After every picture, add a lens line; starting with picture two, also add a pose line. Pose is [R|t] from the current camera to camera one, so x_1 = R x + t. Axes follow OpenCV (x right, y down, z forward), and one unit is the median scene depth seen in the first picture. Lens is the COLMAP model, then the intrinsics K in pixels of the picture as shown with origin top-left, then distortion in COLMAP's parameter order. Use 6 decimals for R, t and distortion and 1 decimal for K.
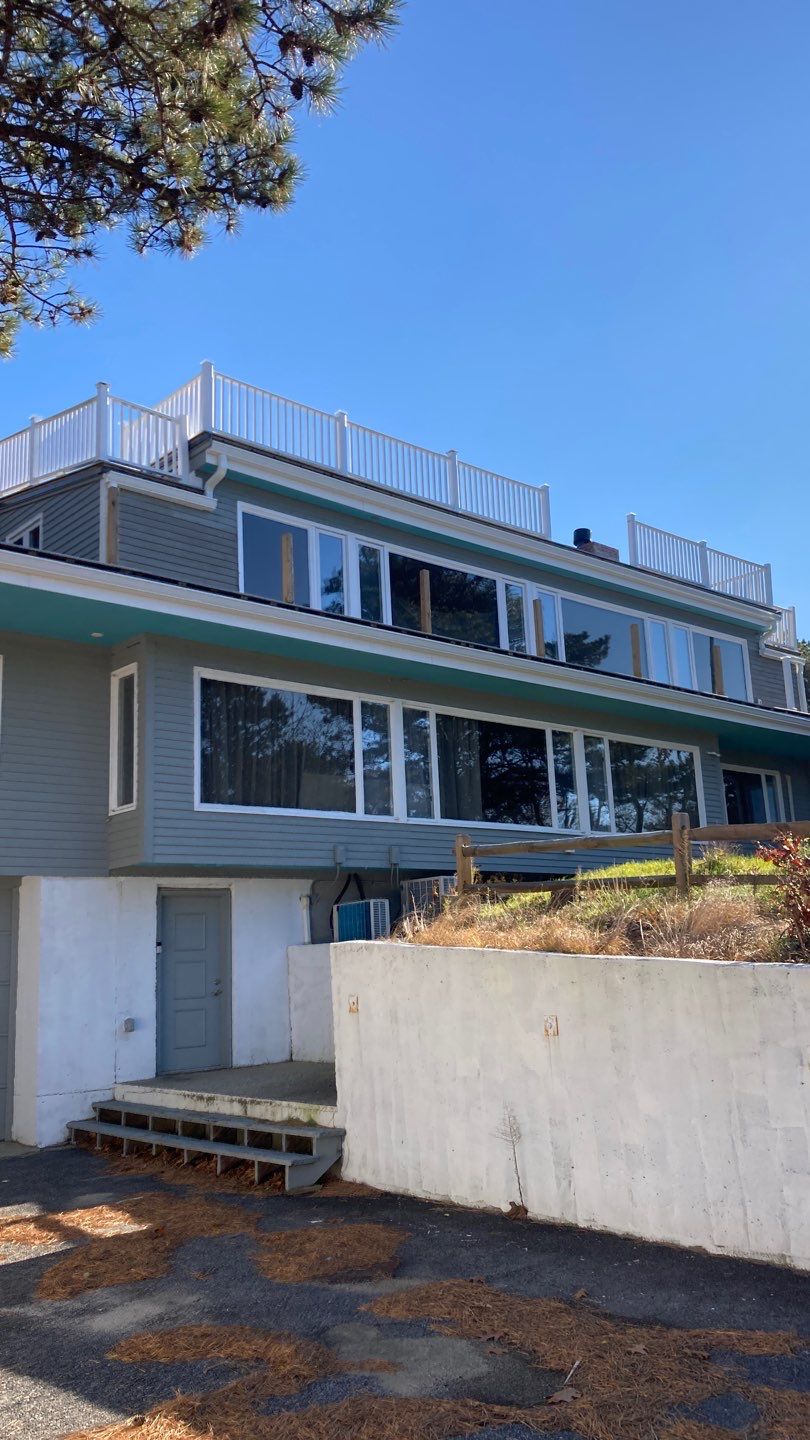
lens RADIAL K [[1145.2, 0, 405.0], [0, 1145.2, 720.0], [0, 0, 1]] dist [0.019156, 0.015631]
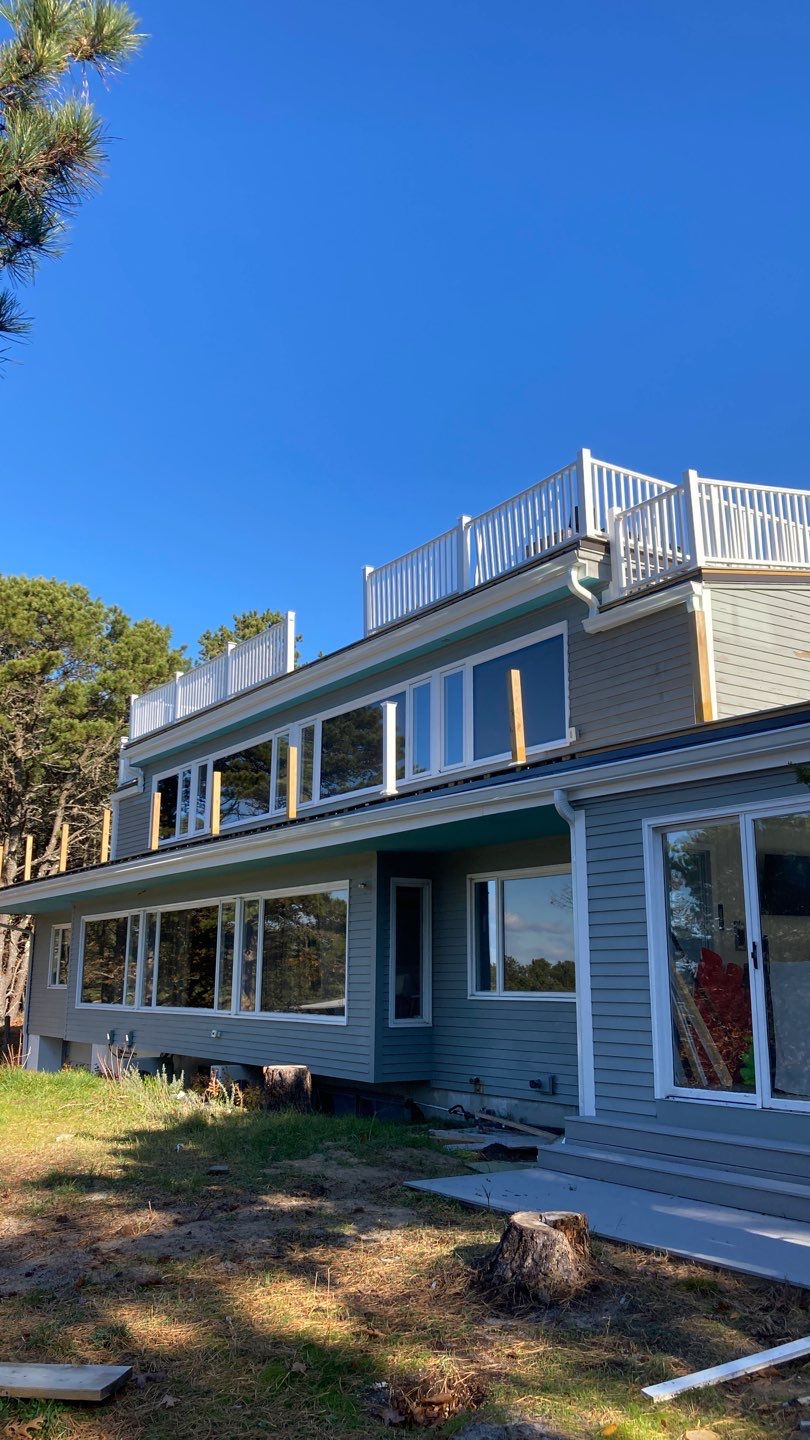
lens RADIAL K [[1186.1, 0, 458.9], [0, 1186.1, 672.9], [0, 0, 1]] dist [0.030549, -0.005608]
pose [[-0.095932, -0.209928, -0.972999, 0.614956], [0.218495, 0.949226, -0.226341, 0.037617], [0.971111, -0.234309, -0.045193, 0.767885]]
